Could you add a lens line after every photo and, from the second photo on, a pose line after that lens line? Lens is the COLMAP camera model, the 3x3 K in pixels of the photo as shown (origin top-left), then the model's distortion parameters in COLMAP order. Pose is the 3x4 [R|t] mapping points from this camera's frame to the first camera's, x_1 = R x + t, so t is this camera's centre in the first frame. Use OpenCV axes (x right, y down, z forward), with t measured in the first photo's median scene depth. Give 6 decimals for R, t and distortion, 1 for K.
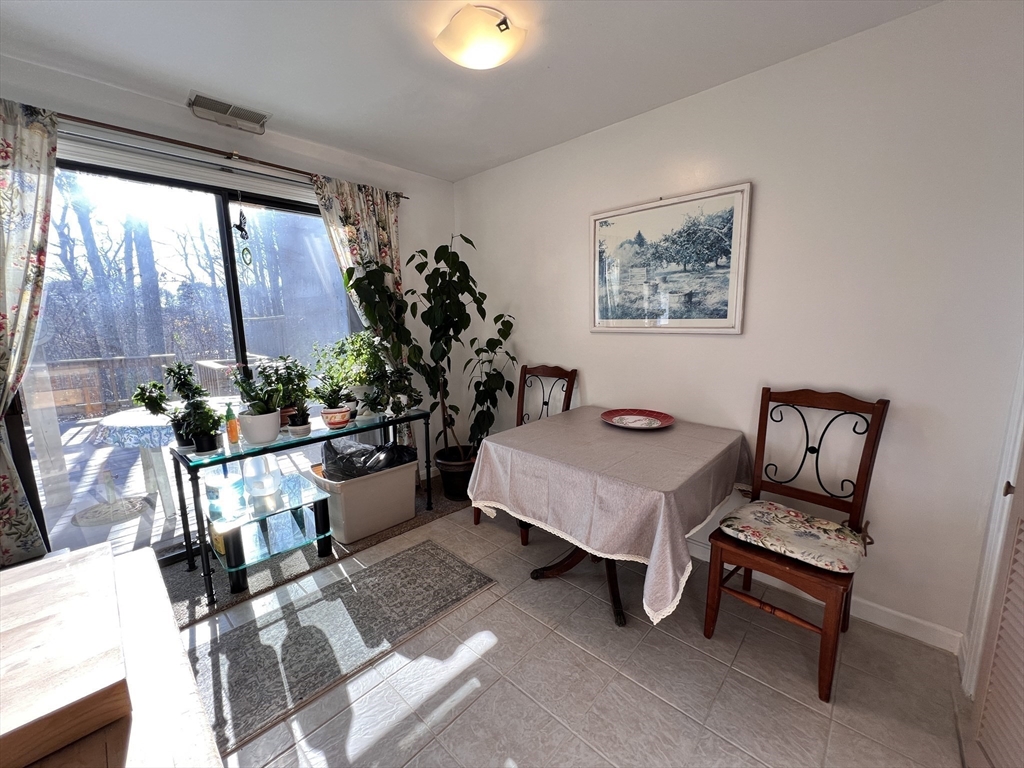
lens RADIAL K [[413.2, 0, 512.0], [0, 413.2, 384.0], [0, 0, 1]] dist [0.000892, 0.000187]
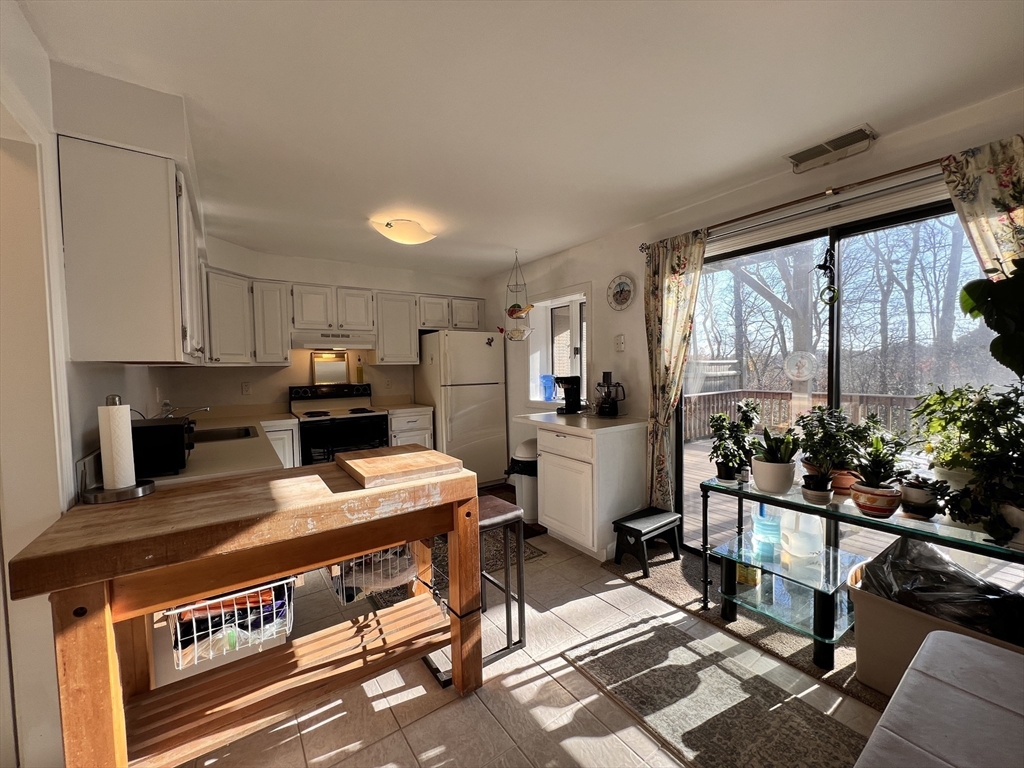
lens RADIAL K [[413.2, 0, 512.0], [0, 413.2, 384.0], [0, 0, 1]] dist [0.000892, 0.000187]
pose [[-0.202456, 0.058812, -0.977524, 0.506398], [-0.135878, 0.986853, 0.087515, -0.124187], [0.969819, 0.150542, -0.191803, 0.650757]]
